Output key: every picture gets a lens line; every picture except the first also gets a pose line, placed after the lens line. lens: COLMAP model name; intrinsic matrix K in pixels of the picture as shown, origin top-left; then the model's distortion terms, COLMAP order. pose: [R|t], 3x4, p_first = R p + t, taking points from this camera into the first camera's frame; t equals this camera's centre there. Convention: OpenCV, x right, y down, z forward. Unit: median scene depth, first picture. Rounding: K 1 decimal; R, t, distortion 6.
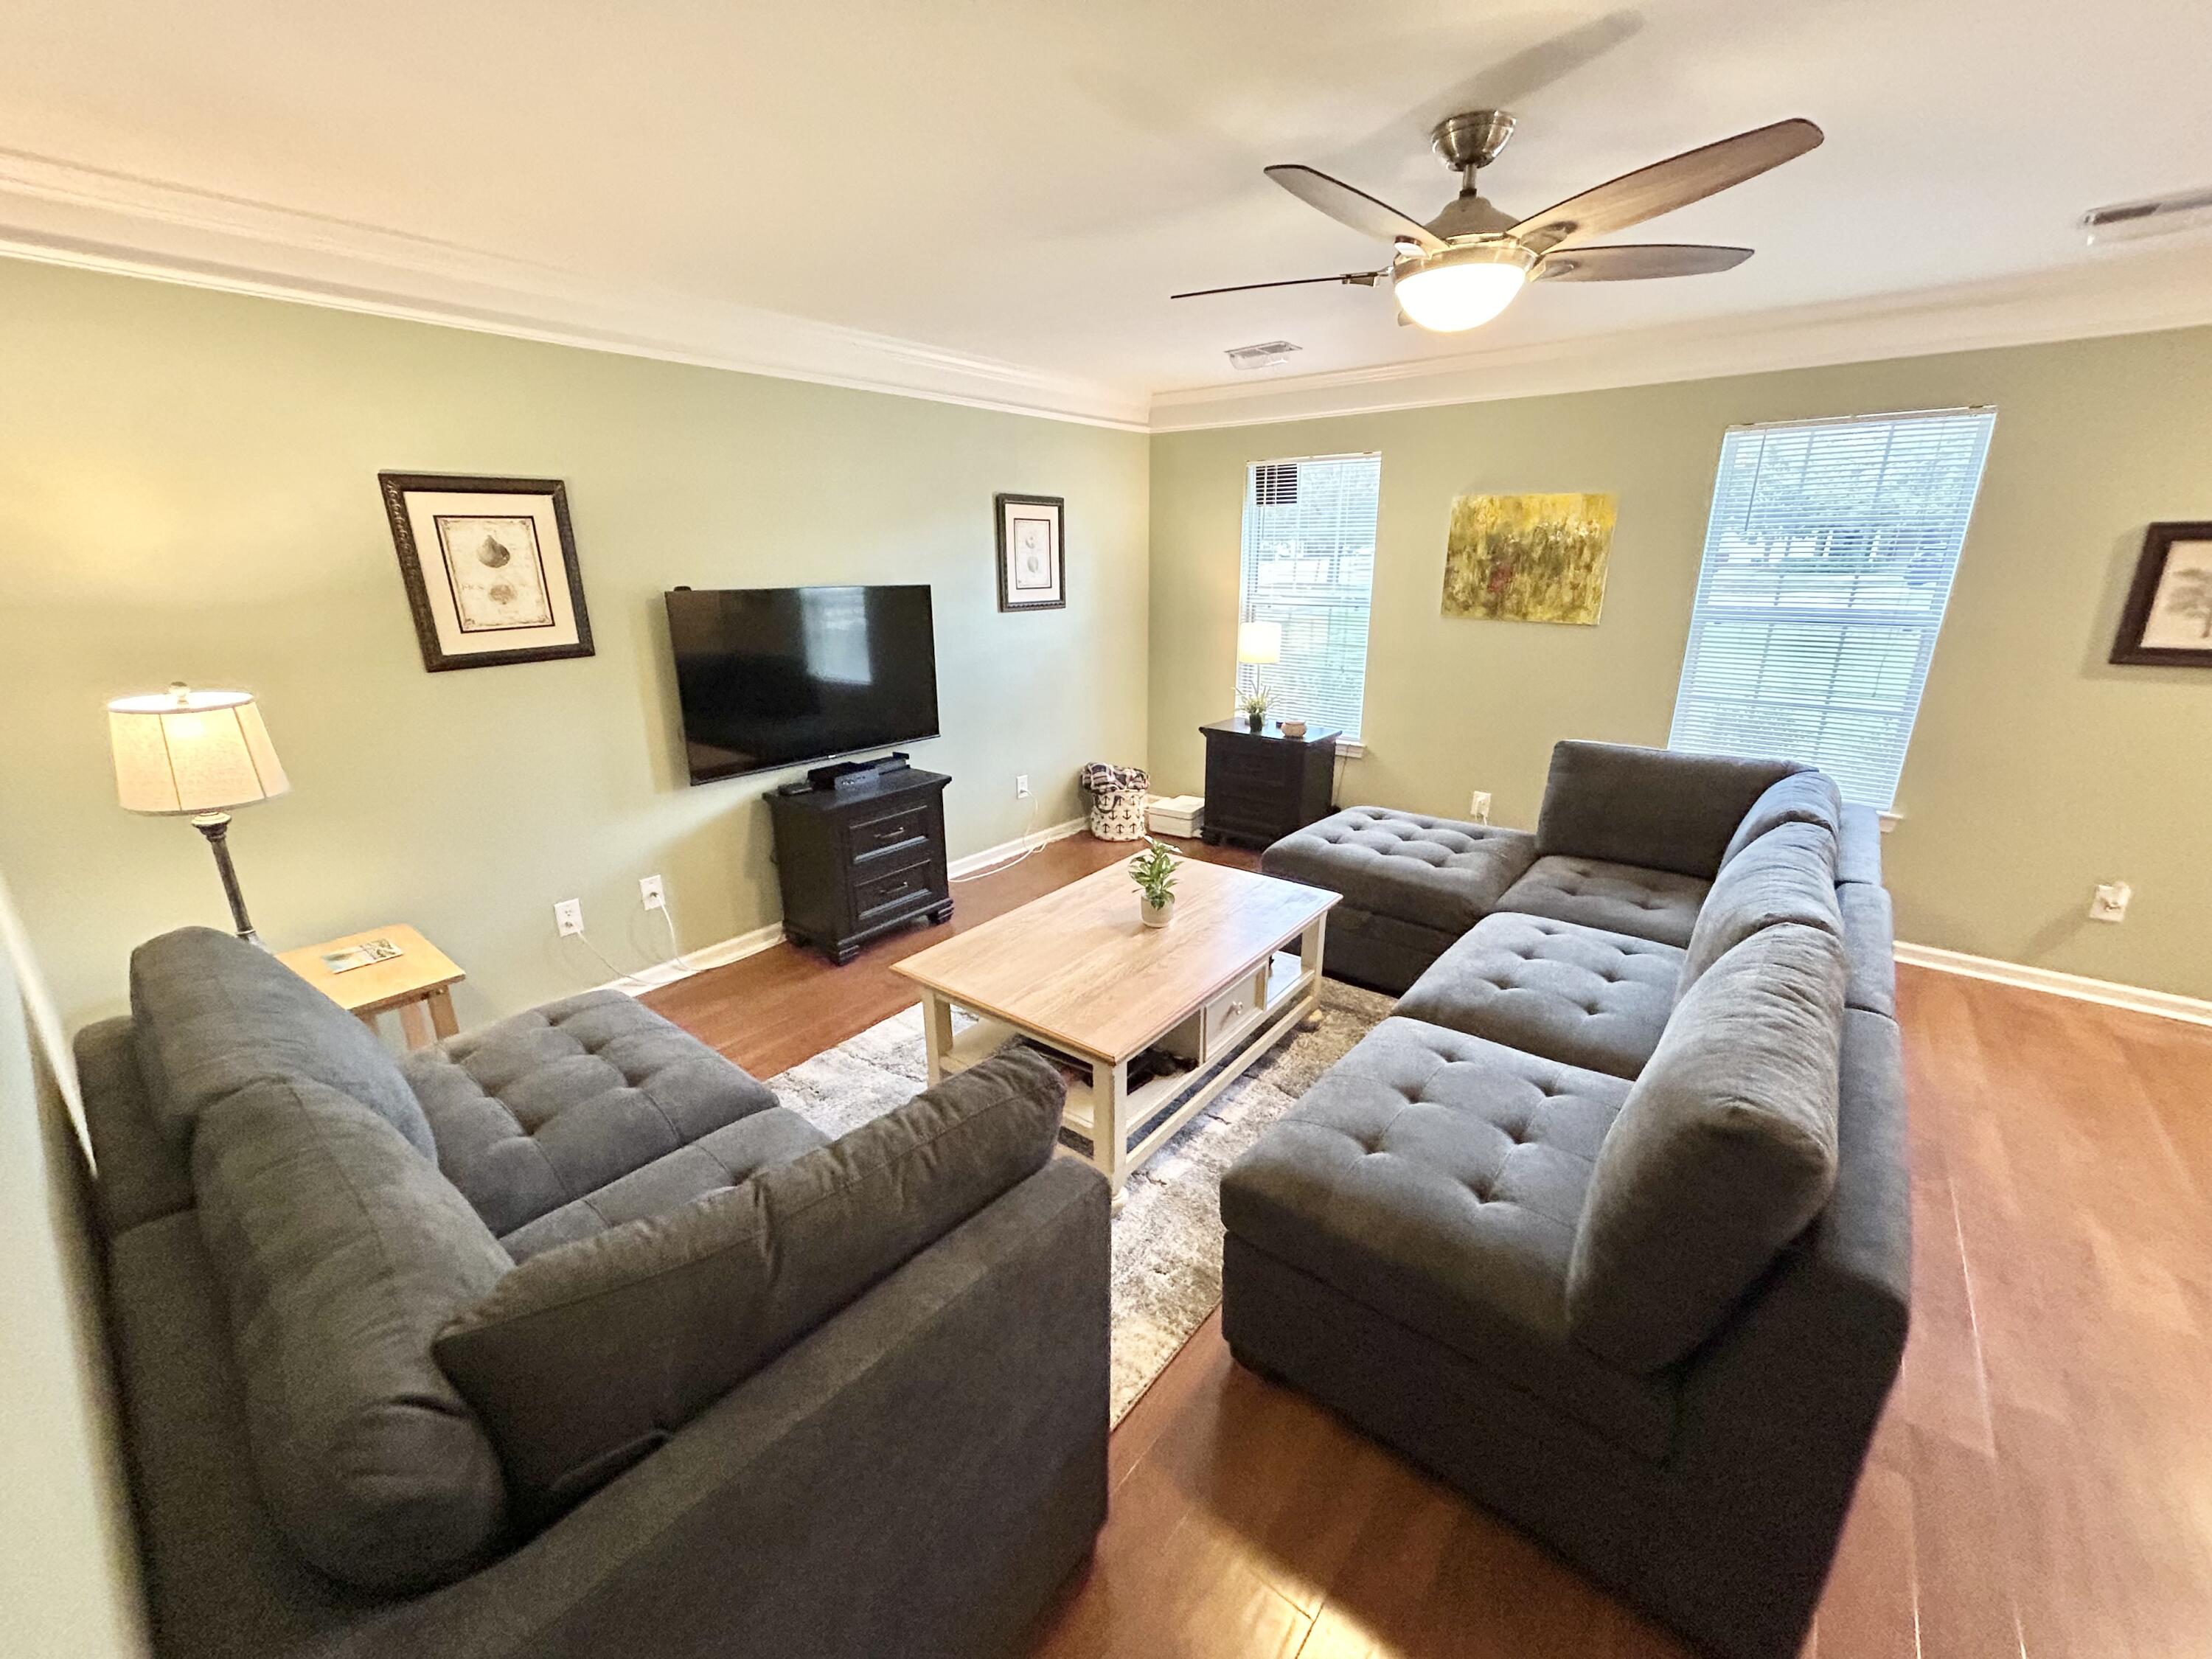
lens RADIAL K [[890.8, 0, 1107.0], [0, 890.8, 826.0], [0, 0, 1]] dist [-0.006452, 0.003670]
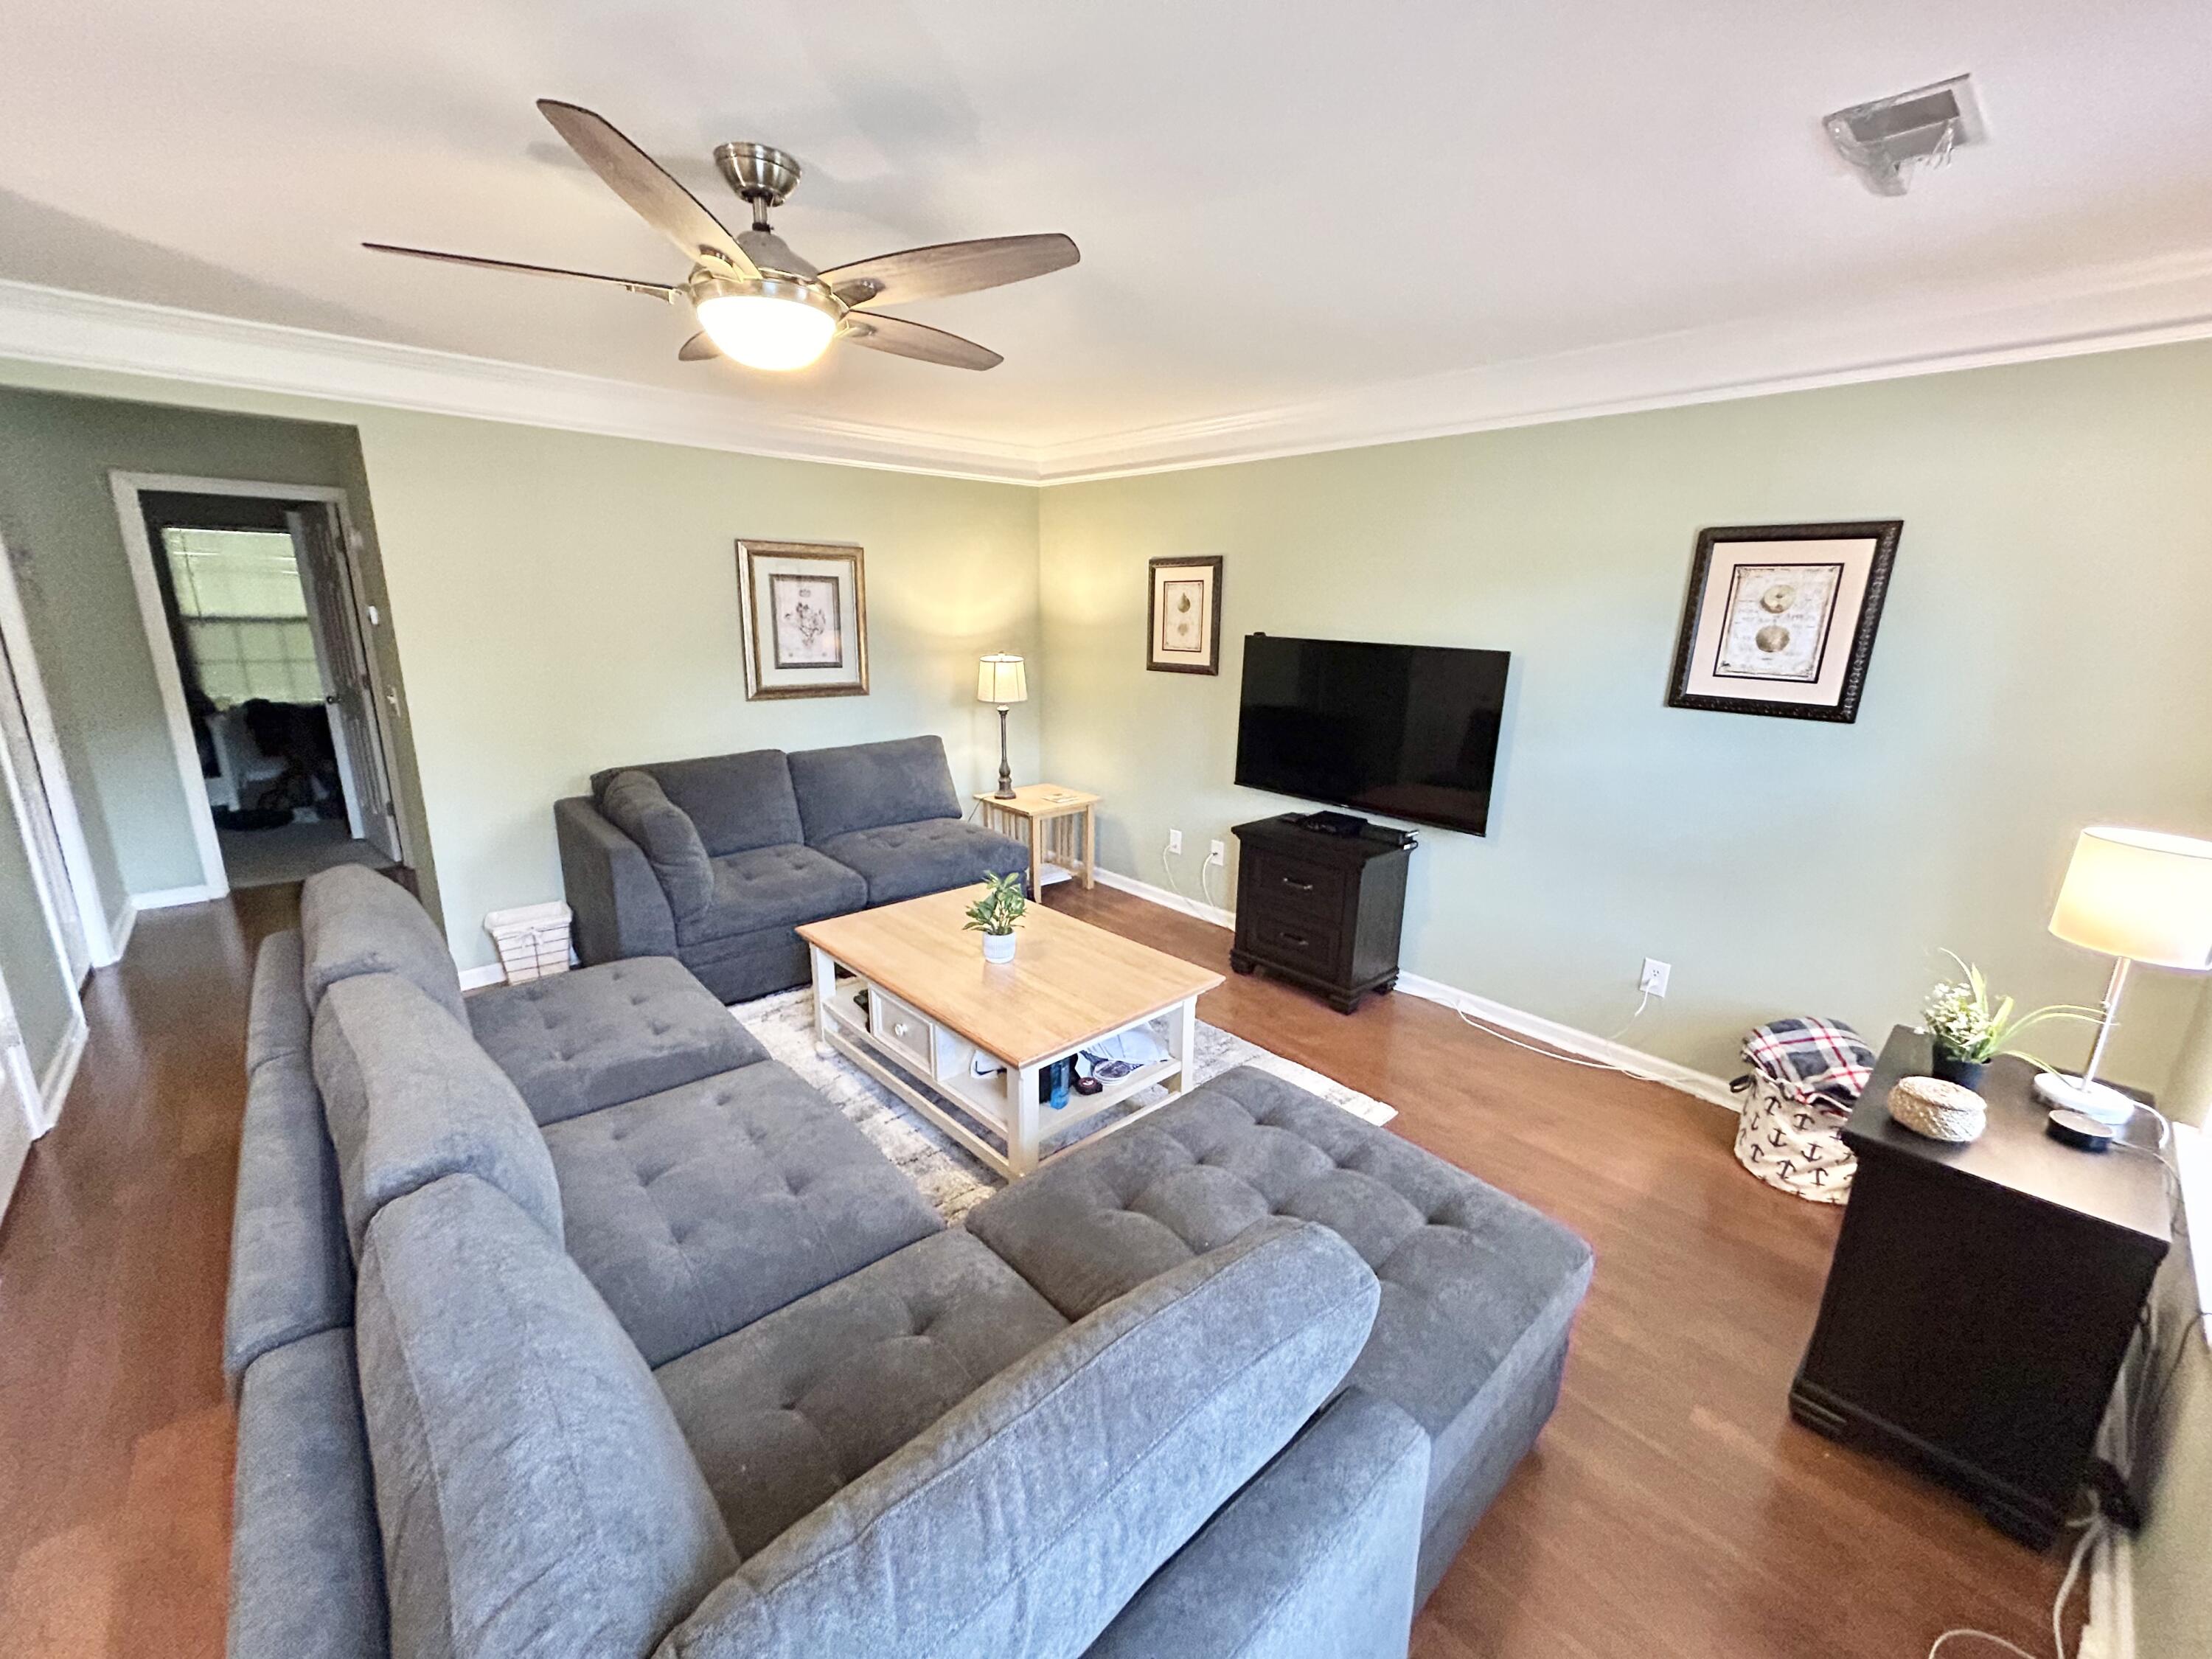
lens RADIAL K [[890.8, 0, 1107.0], [0, 890.8, 826.0], [0, 0, 1]] dist [-0.006452, 0.003670]
pose [[-0.161593, 0.258105, -0.952507, 0.833403], [-0.294012, 0.908770, 0.296133, -0.329258], [0.942043, 0.327901, -0.070965, 0.973862]]
